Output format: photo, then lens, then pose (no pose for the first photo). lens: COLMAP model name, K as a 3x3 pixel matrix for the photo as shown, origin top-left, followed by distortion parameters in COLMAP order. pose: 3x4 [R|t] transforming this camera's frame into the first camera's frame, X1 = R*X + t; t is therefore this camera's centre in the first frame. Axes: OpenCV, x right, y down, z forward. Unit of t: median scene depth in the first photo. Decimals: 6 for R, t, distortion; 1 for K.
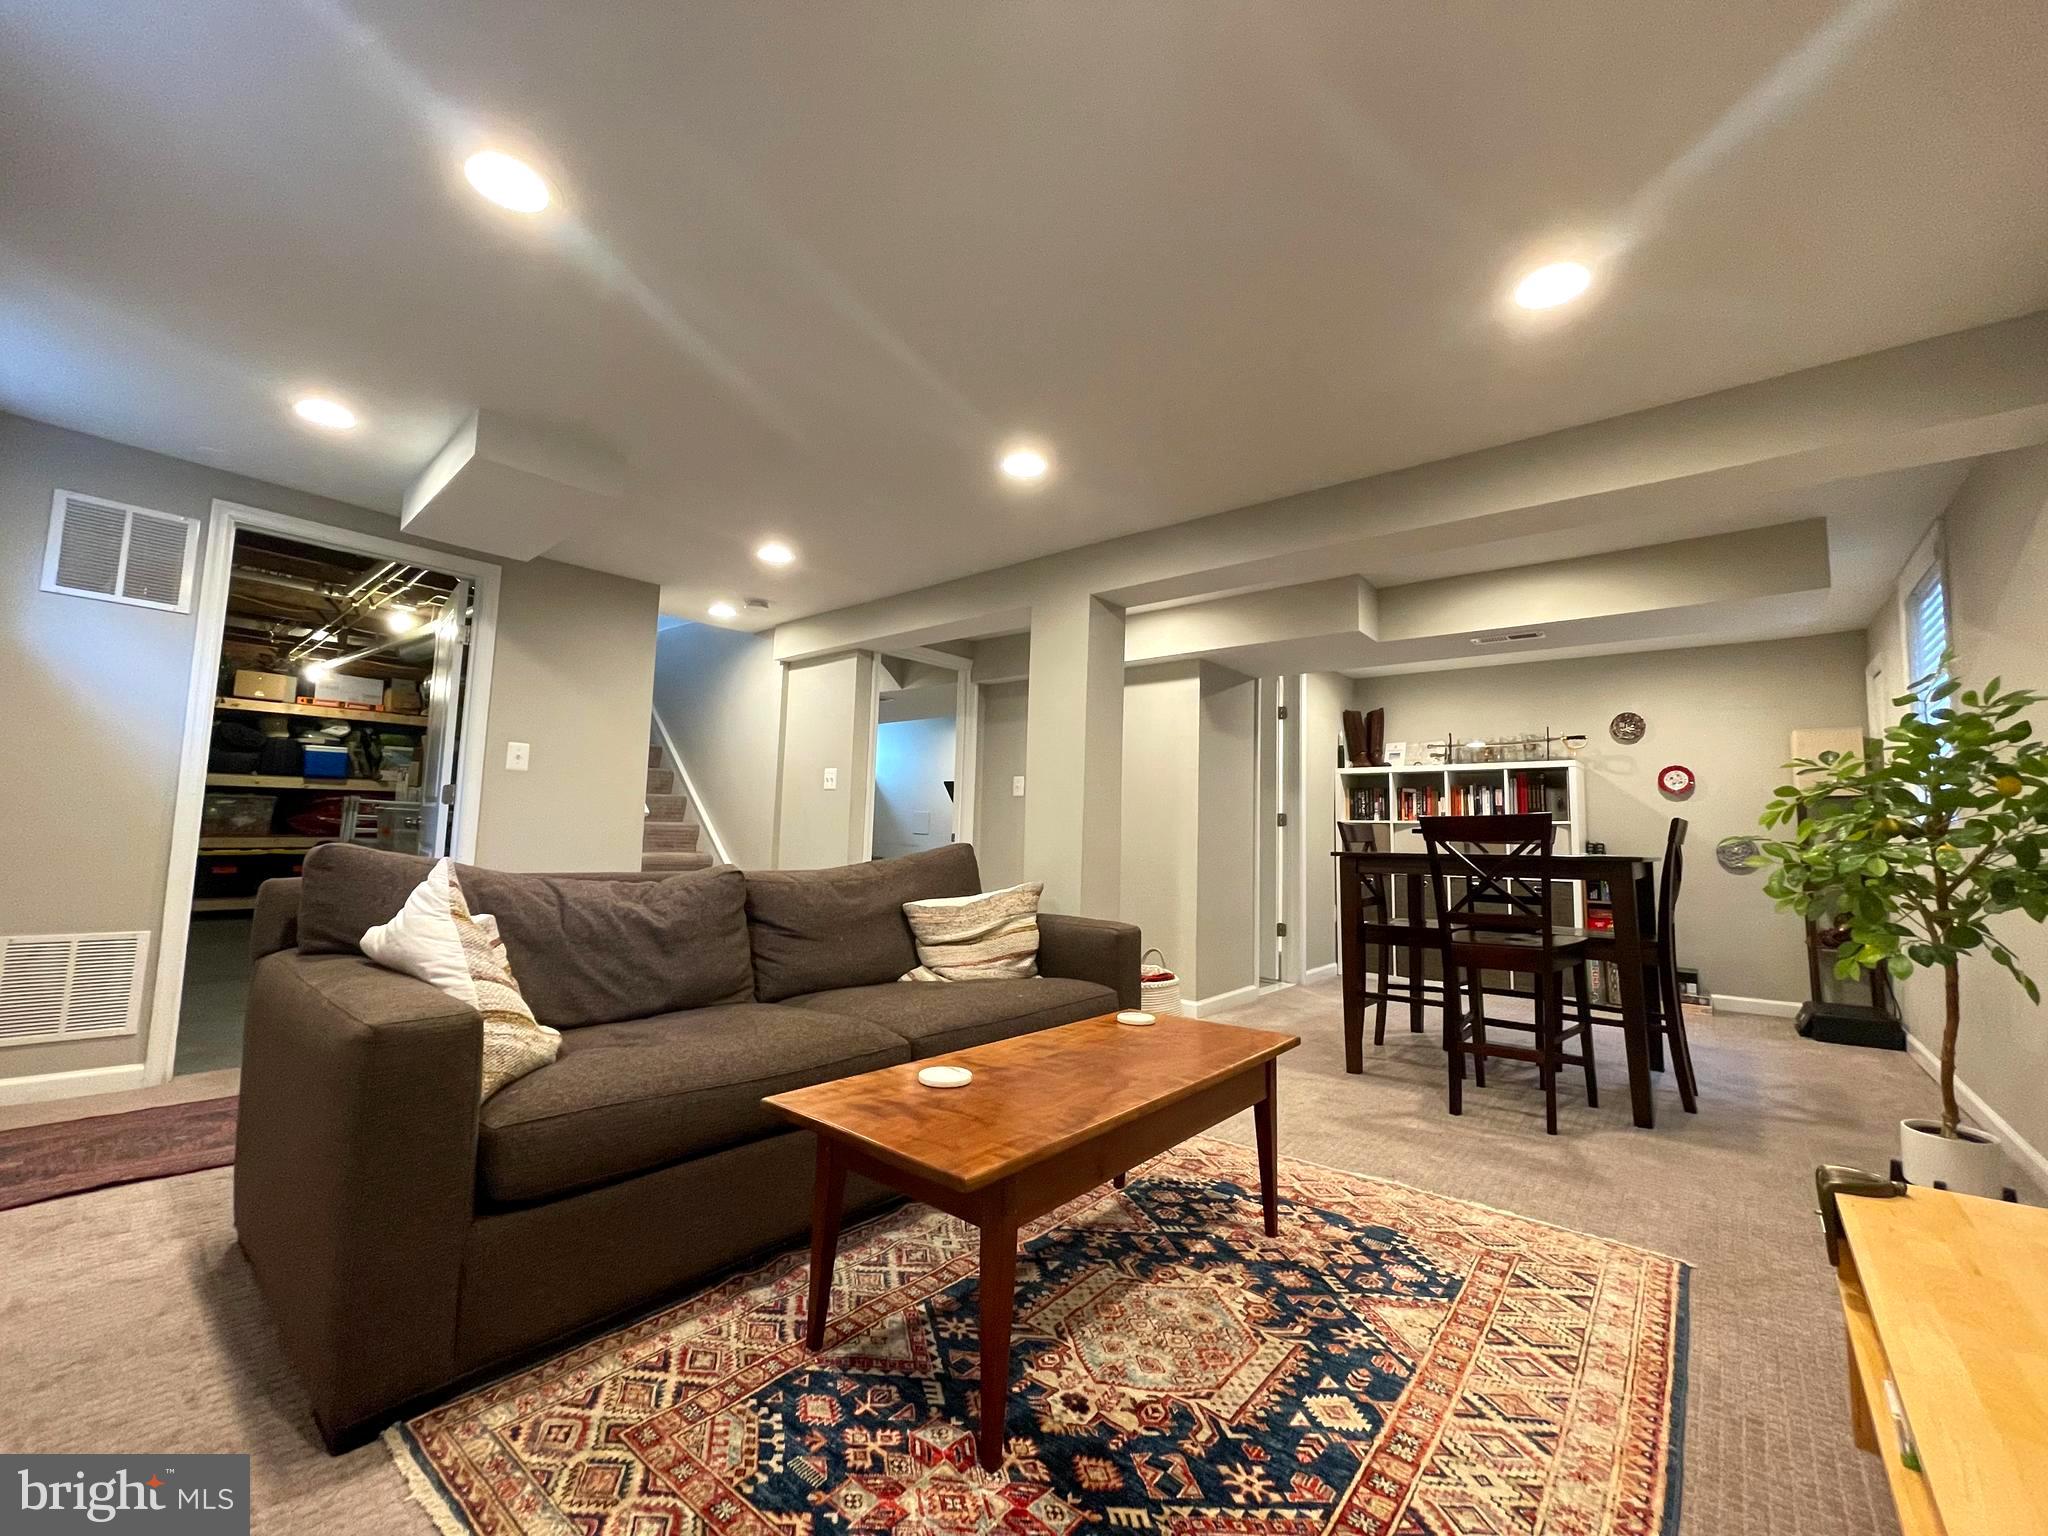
lens RADIAL K [[822.9, 0, 1025.4], [0, 822.9, 763.8], [0, 0, 1]] dist [-0.003276, 0.001881]
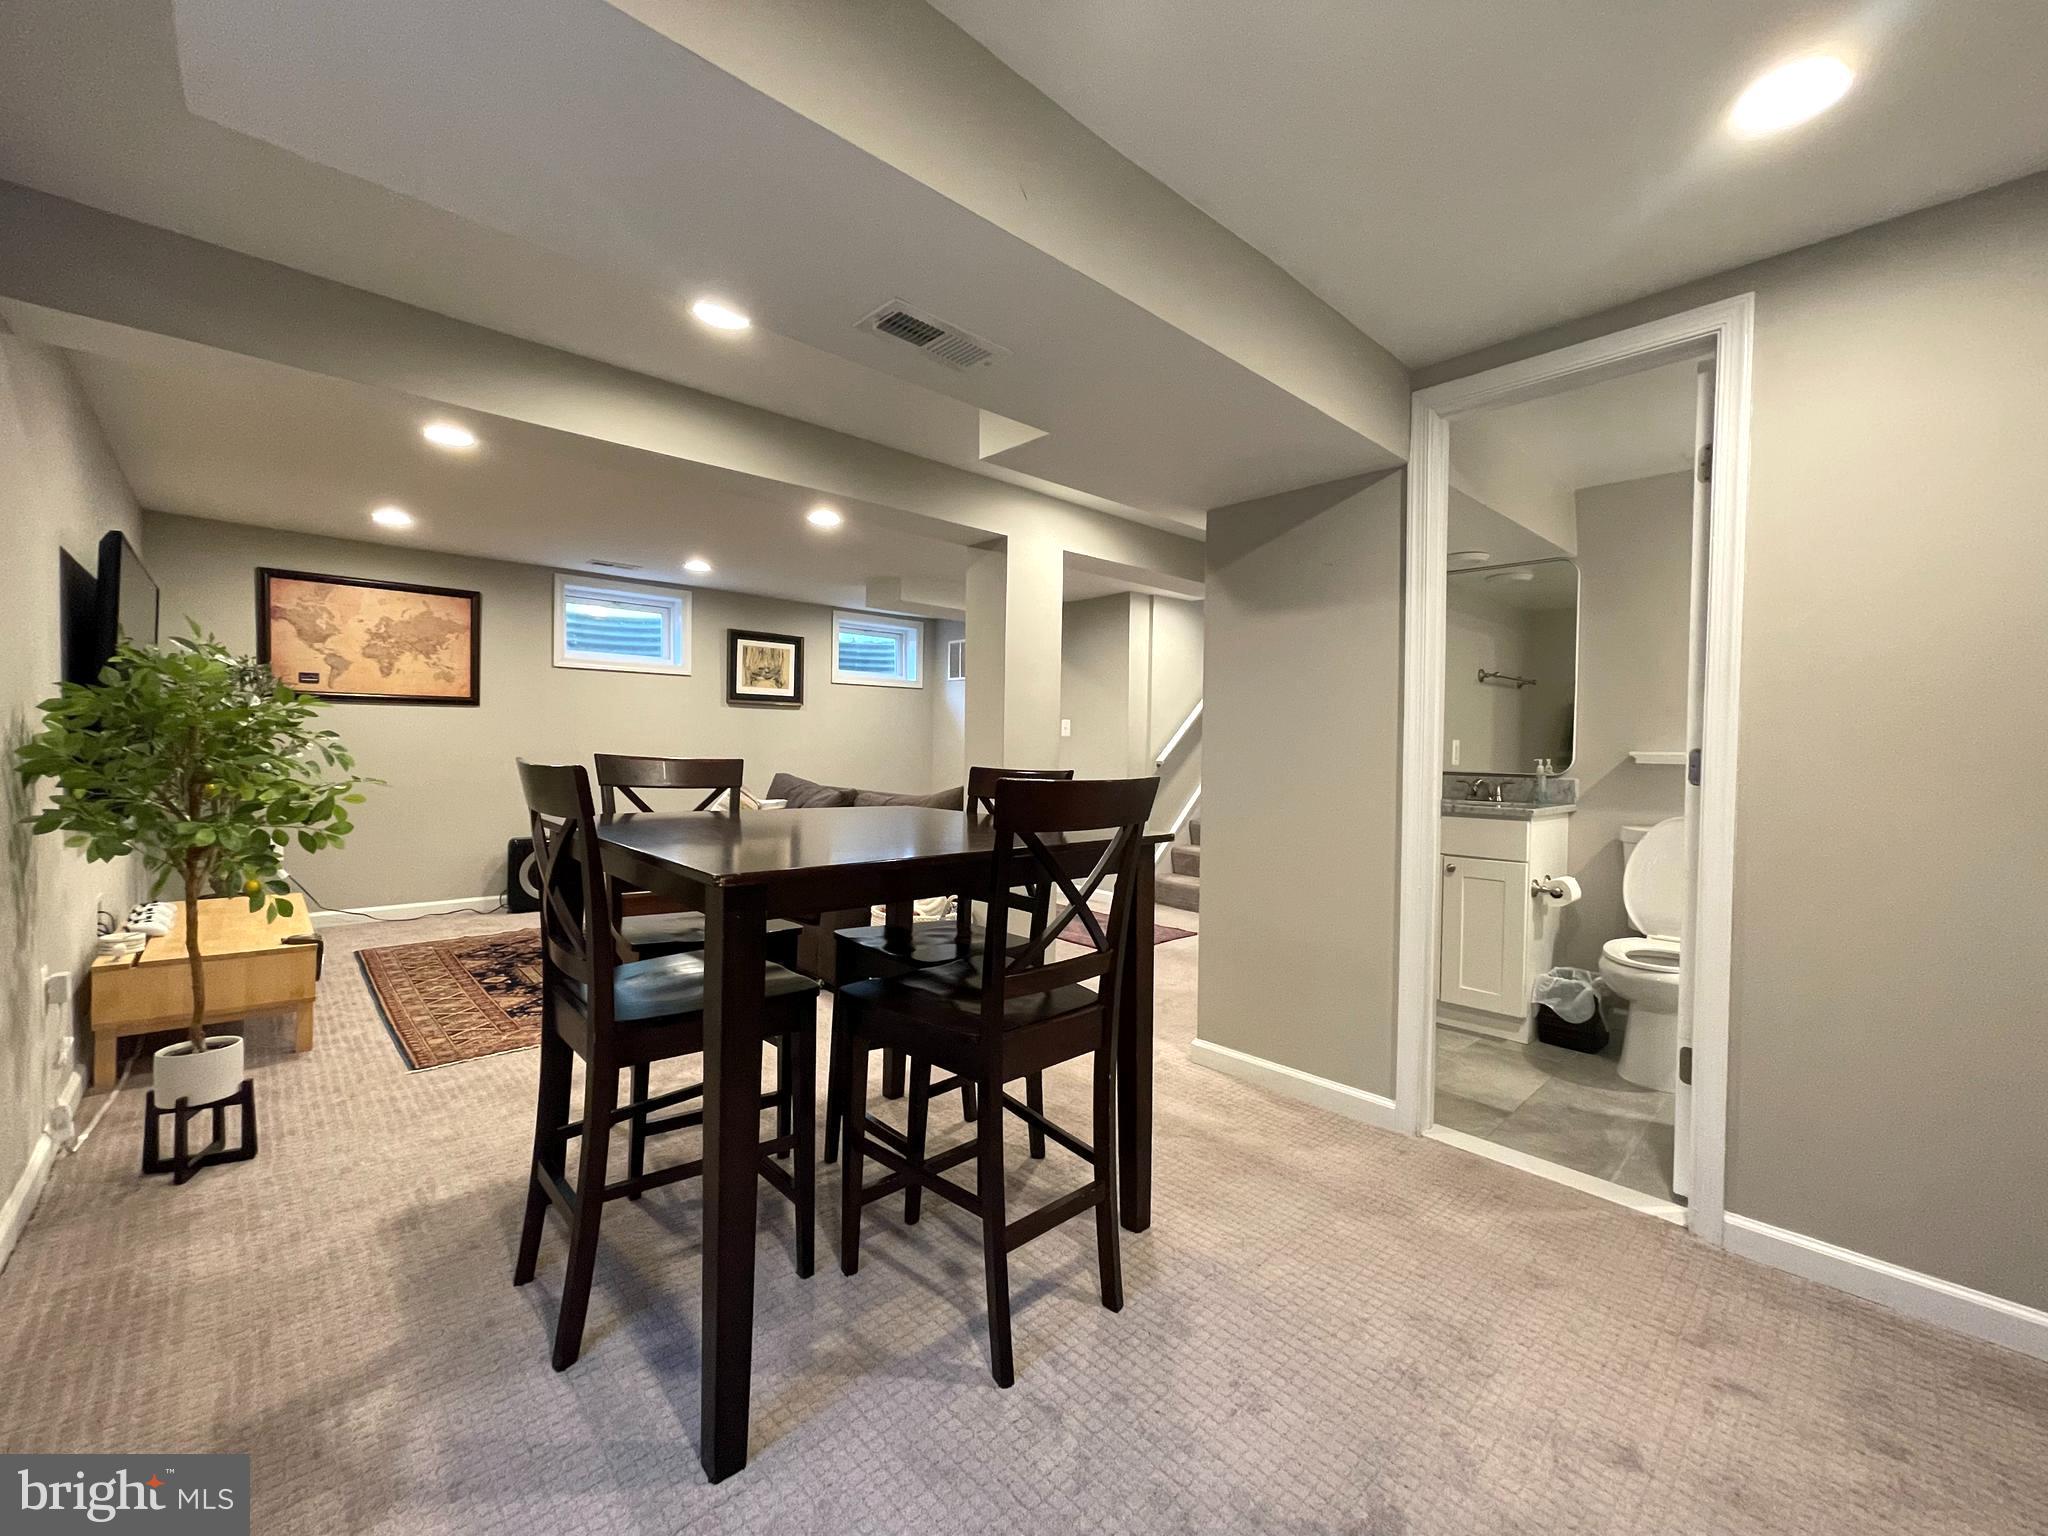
lens RADIAL K [[822.9, 0, 1021.9], [0, 822.9, 760.9], [0, 0, 1]] dist [-0.003276, 0.001881]
pose [[-0.124332, -0.012021, -0.992168, 2.444314], [0.076706, 0.996818, -0.021690, 0.204273], [0.989271, -0.078802, -0.123014, 2.641097]]
